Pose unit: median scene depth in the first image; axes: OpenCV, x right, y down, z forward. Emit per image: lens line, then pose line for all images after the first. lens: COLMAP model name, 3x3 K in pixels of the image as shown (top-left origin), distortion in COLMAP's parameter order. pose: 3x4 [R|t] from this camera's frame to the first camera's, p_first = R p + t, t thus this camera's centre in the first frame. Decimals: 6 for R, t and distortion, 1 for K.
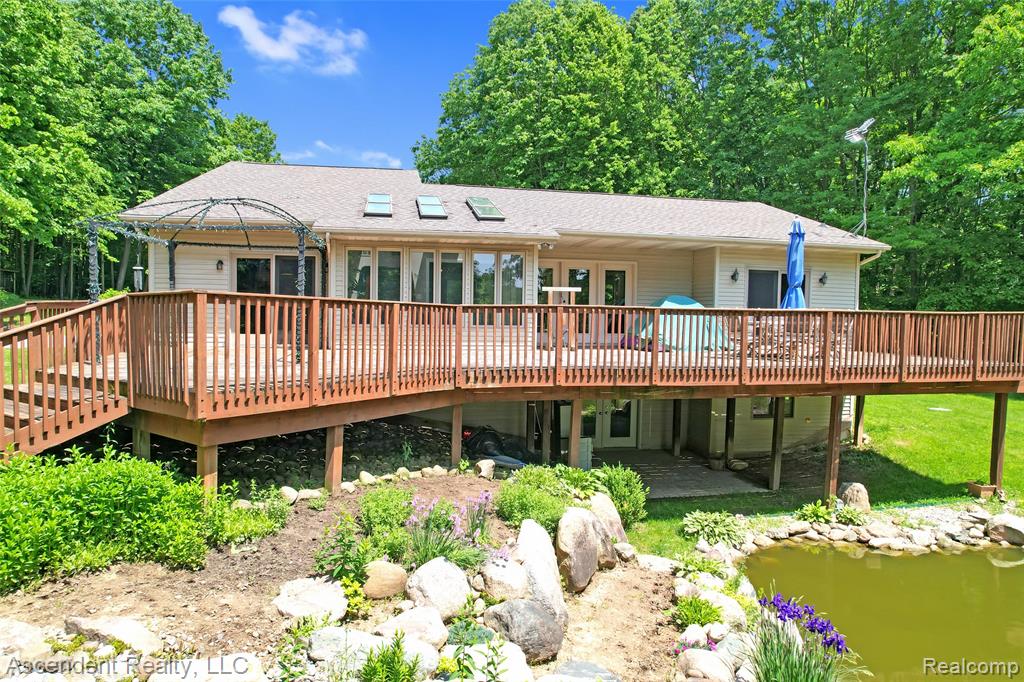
lens RADIAL K [[656.2, 0, 512.0], [0, 656.2, 341.0], [0, 0, 1]] dist [-0.069240, 0.068539]
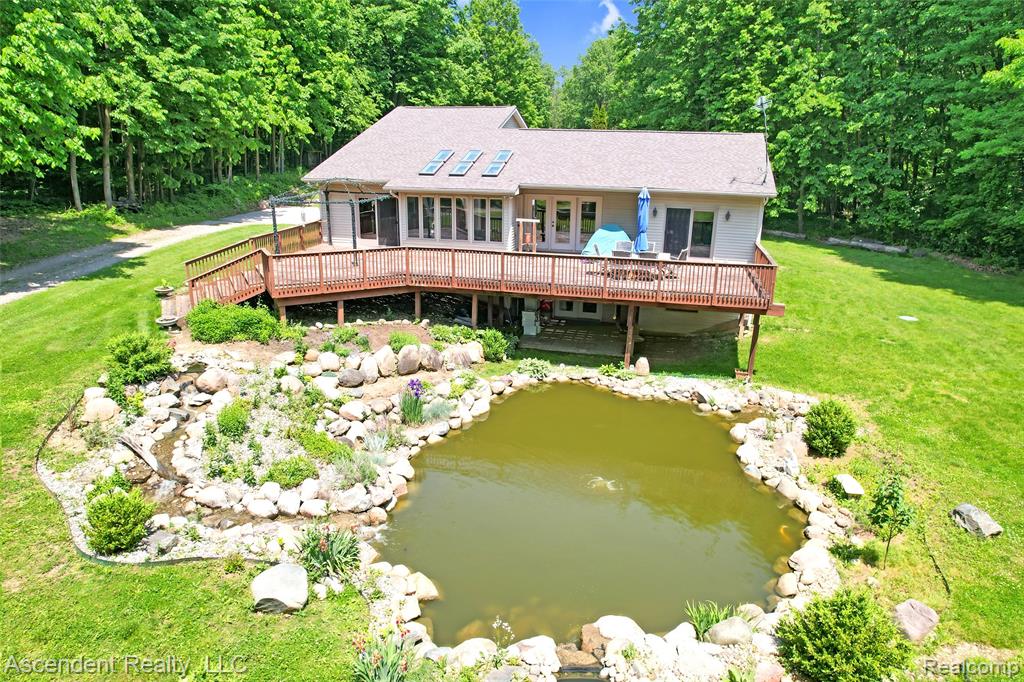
lens RADIAL K [[662.4, 0, 512.0], [0, 662.4, 341.0], [0, 0, 1]] dist [-0.038324, -0.000363]
pose [[0.901873, 0.124005, -0.413821, 0.337577], [-0.020128, 0.968938, 0.246484, -0.086351], [0.431532, -0.213967, 0.876355, -0.233068]]
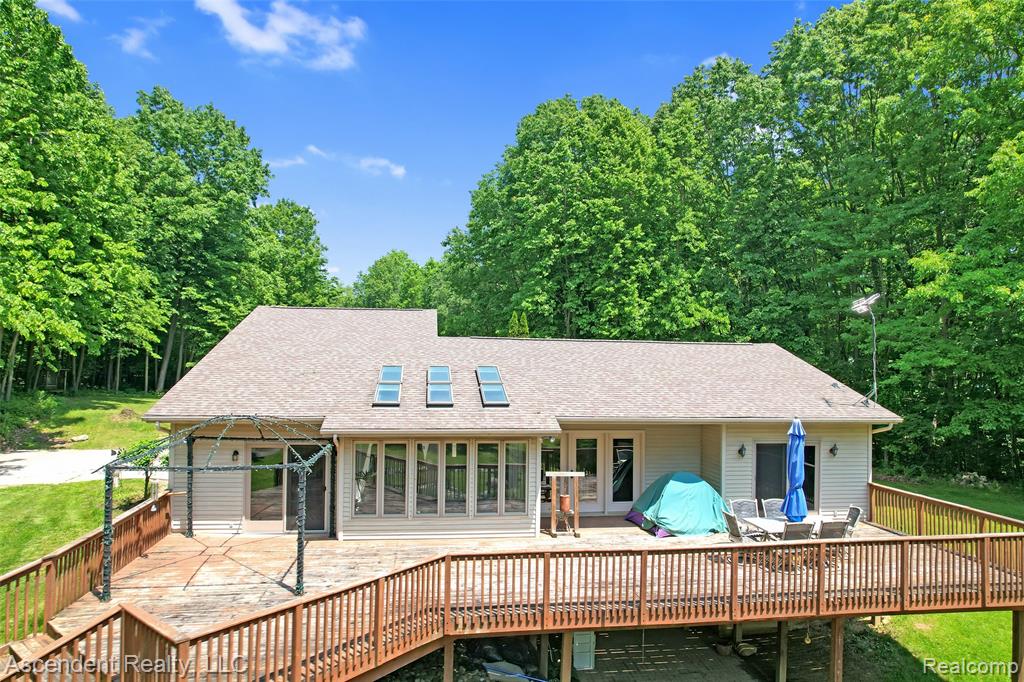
lens RADIAL K [[656.2, 0, 512.0], [0, 656.2, 341.0], [0, 0, 1]] dist [-0.069240, 0.068539]
pose [[0.998250, -0.002500, -0.059077, 0.024051], [-0.002100, 0.996977, -0.077675, -0.091792], [0.059092, 0.077663, 0.995227, -0.013432]]
